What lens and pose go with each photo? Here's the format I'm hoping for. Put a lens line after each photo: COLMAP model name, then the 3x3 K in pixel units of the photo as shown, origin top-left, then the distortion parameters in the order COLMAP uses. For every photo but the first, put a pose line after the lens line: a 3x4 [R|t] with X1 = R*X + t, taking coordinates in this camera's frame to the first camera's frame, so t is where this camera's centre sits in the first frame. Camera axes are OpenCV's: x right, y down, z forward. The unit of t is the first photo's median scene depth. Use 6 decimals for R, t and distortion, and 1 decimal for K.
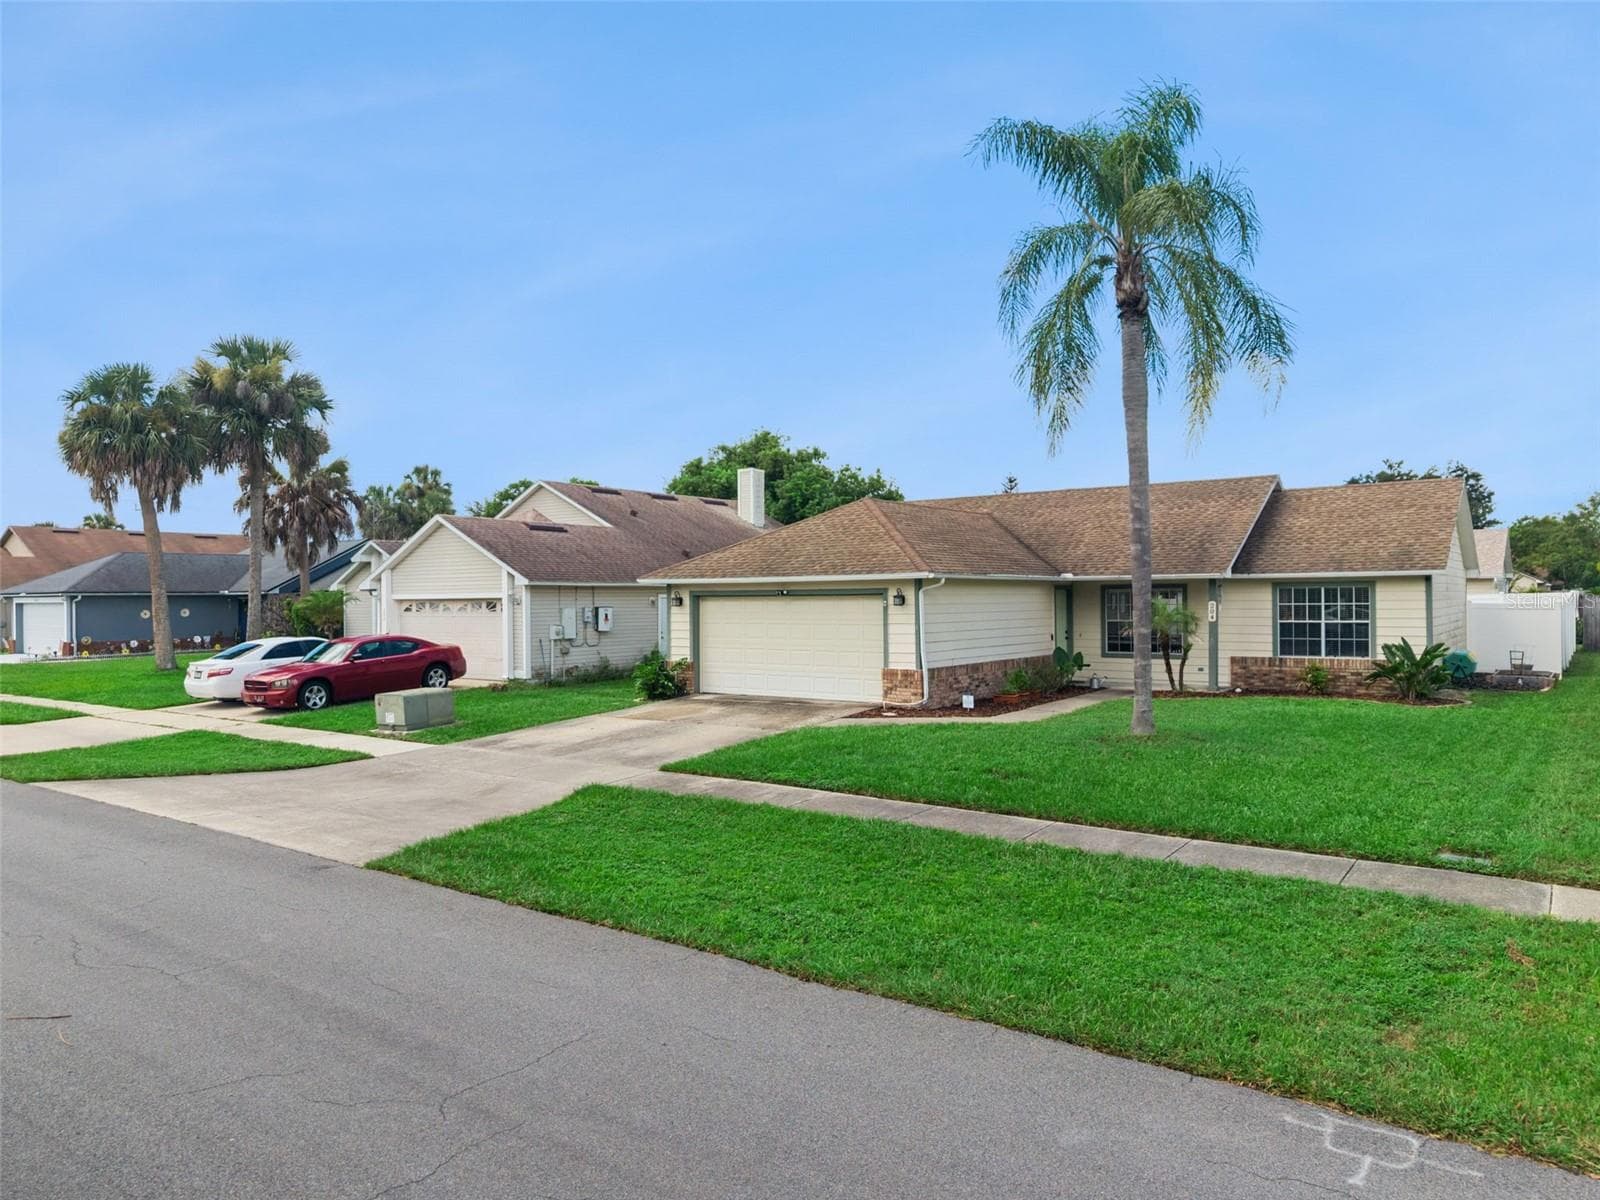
lens RADIAL K [[1061.8, 0, 804.4], [0, 1061.8, 593.3], [0, 0, 1]] dist [0.064172, -0.089558]
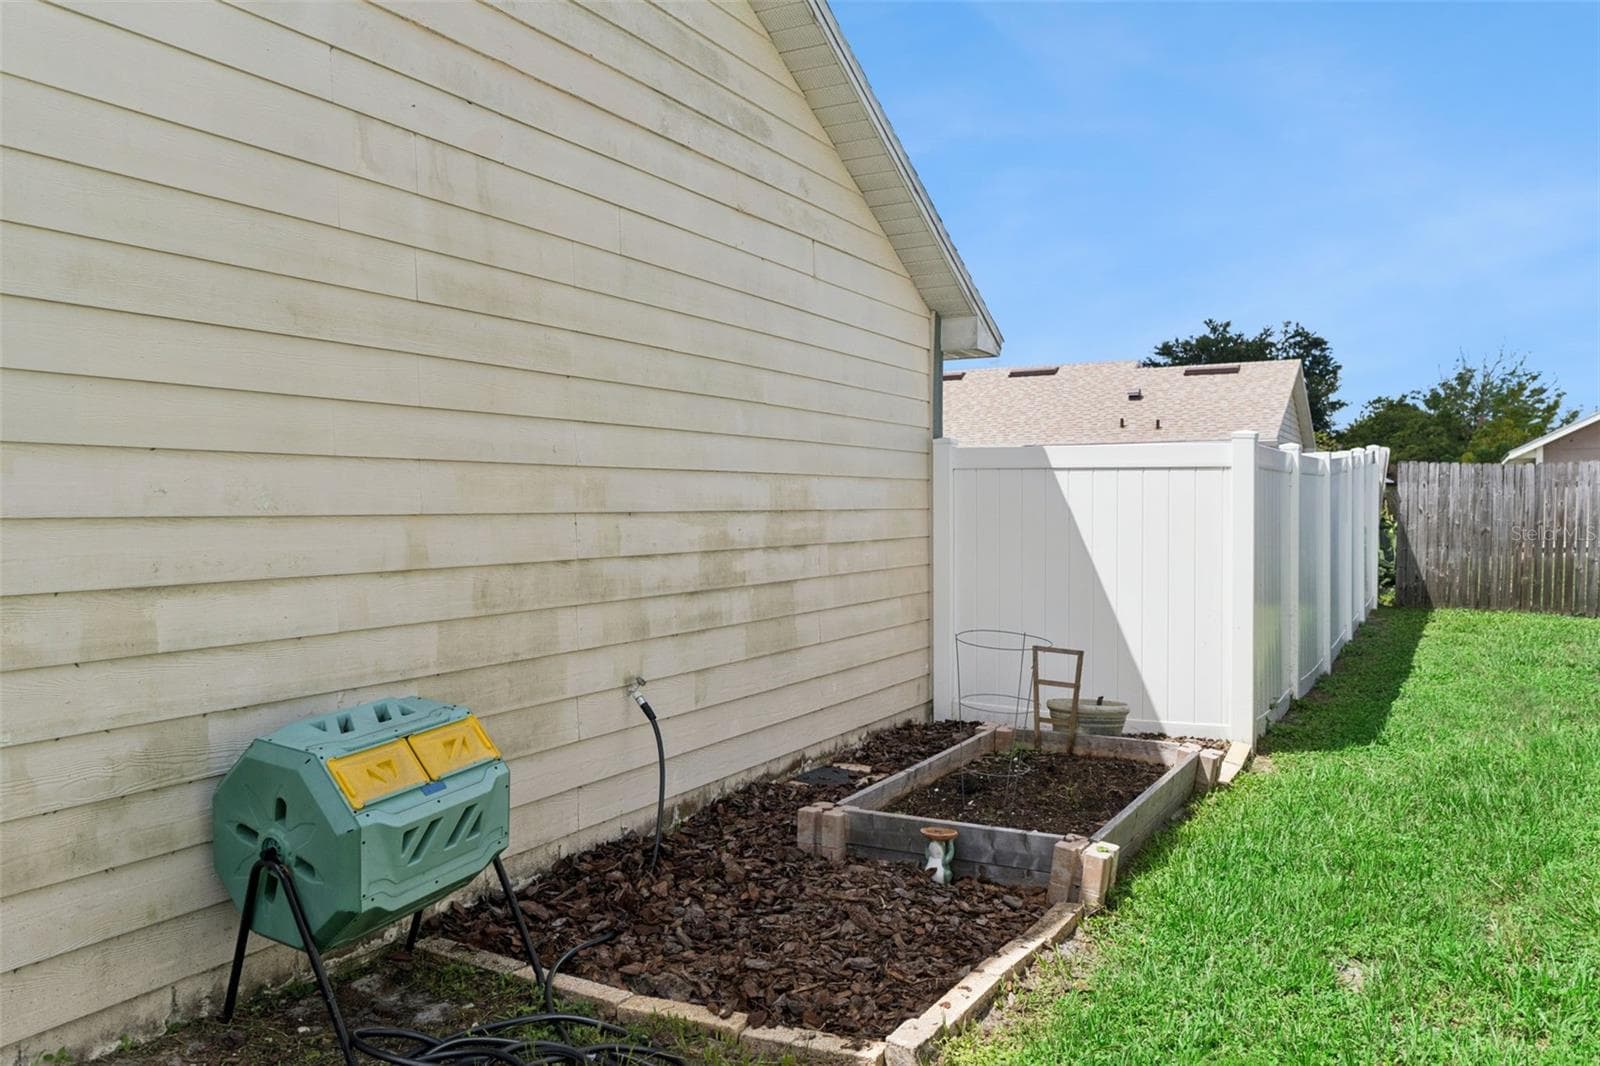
lens RADIAL K [[1220.5, 0, 800.0], [0, 1220.5, 533.0], [0, 0, 1]] dist [0.003986, -0.003062]
pose [[0.990994, 0.005245, 0.133807, 0.698043], [-0.008484, 0.999684, 0.023653, 0.029093], [-0.133641, -0.024575, 0.990725, 0.912739]]
